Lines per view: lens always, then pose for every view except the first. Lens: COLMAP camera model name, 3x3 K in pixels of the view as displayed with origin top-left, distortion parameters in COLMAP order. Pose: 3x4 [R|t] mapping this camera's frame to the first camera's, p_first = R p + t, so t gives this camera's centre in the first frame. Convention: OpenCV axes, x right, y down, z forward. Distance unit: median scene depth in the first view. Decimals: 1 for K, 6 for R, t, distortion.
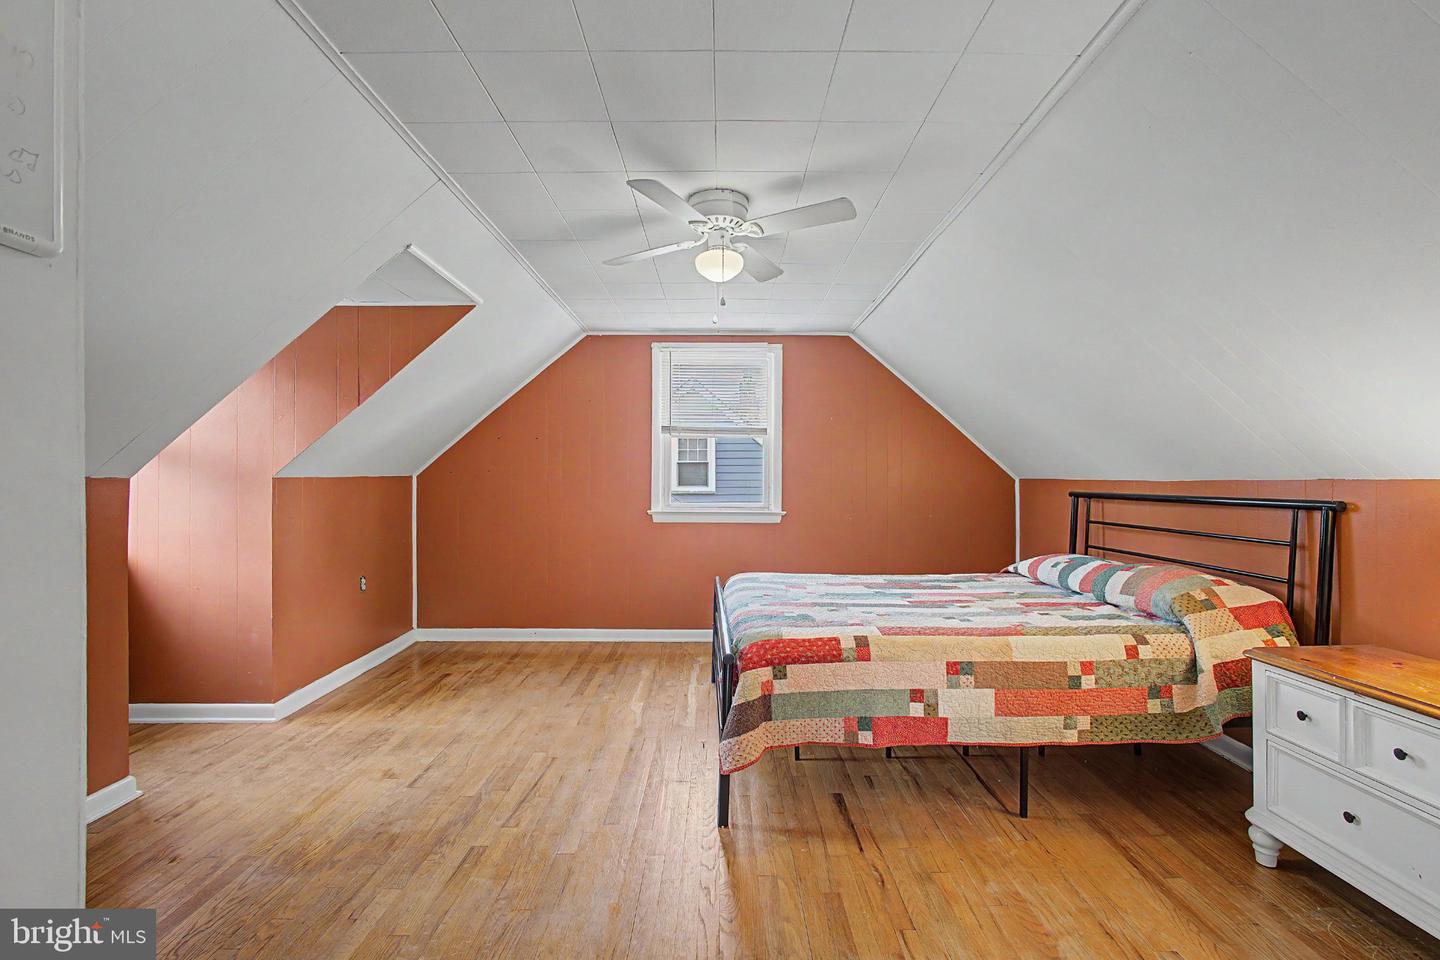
lens RADIAL K [[638.0, 0, 740.0], [0, 638.0, 476.1], [0, 0, 1]] dist [-0.001403, -0.000086]
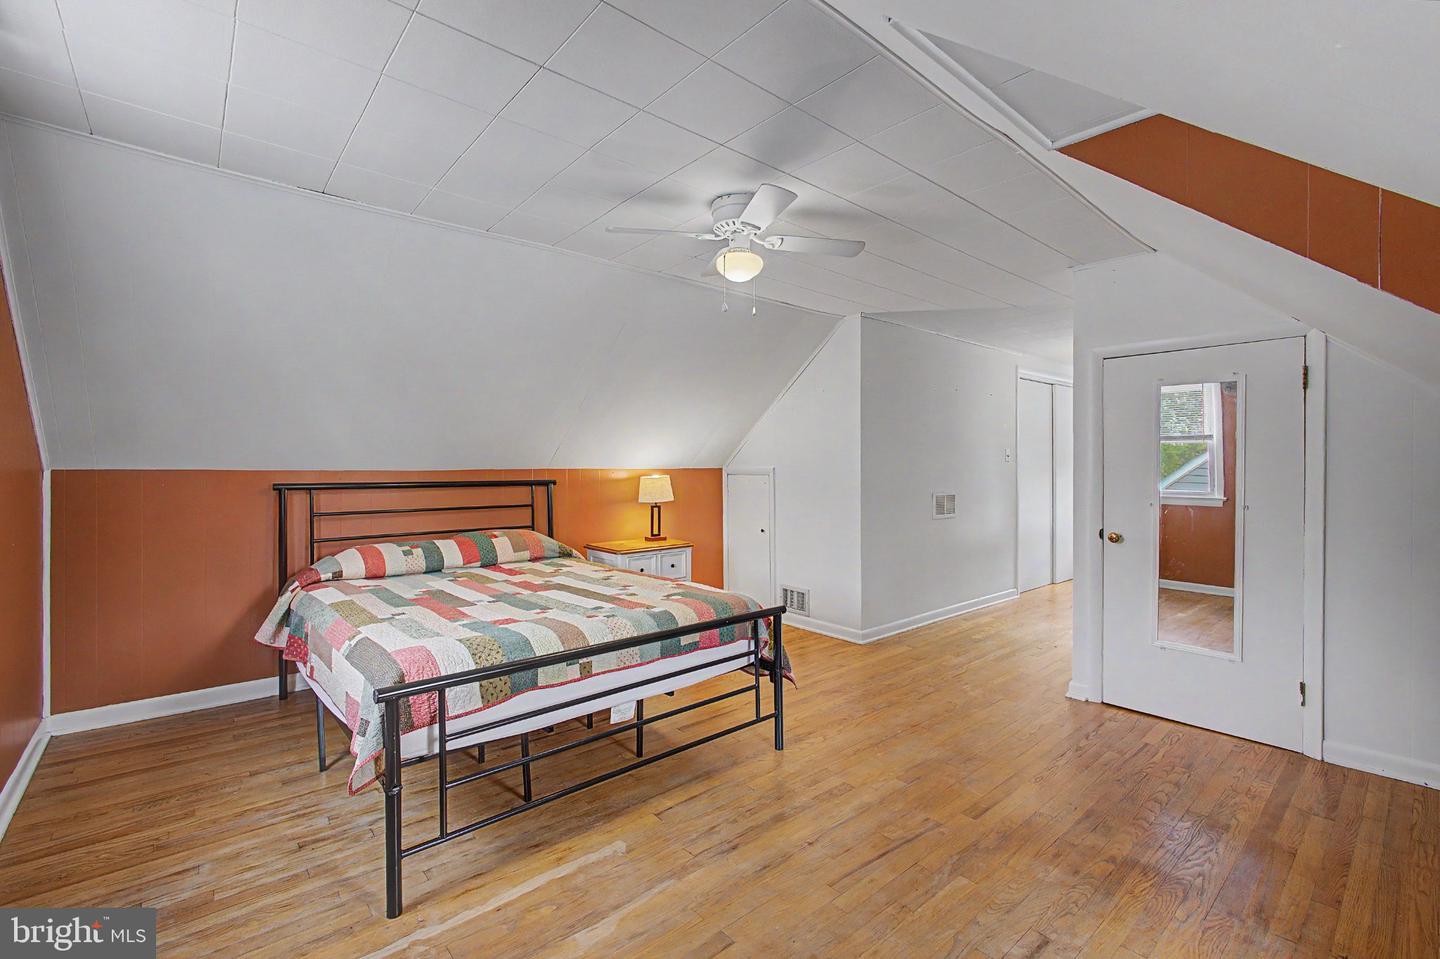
lens RADIAL K [[624.0, 0, 711.1], [0, 624.0, 474.6], [0, 0, 1]] dist [-0.003709, -0.000093]
pose [[-0.620467, -0.006894, 0.784202, -0.783764], [0.001623, 0.999948, 0.010074, 0.003725], [-0.784231, 0.007523, -0.620424, 1.625675]]
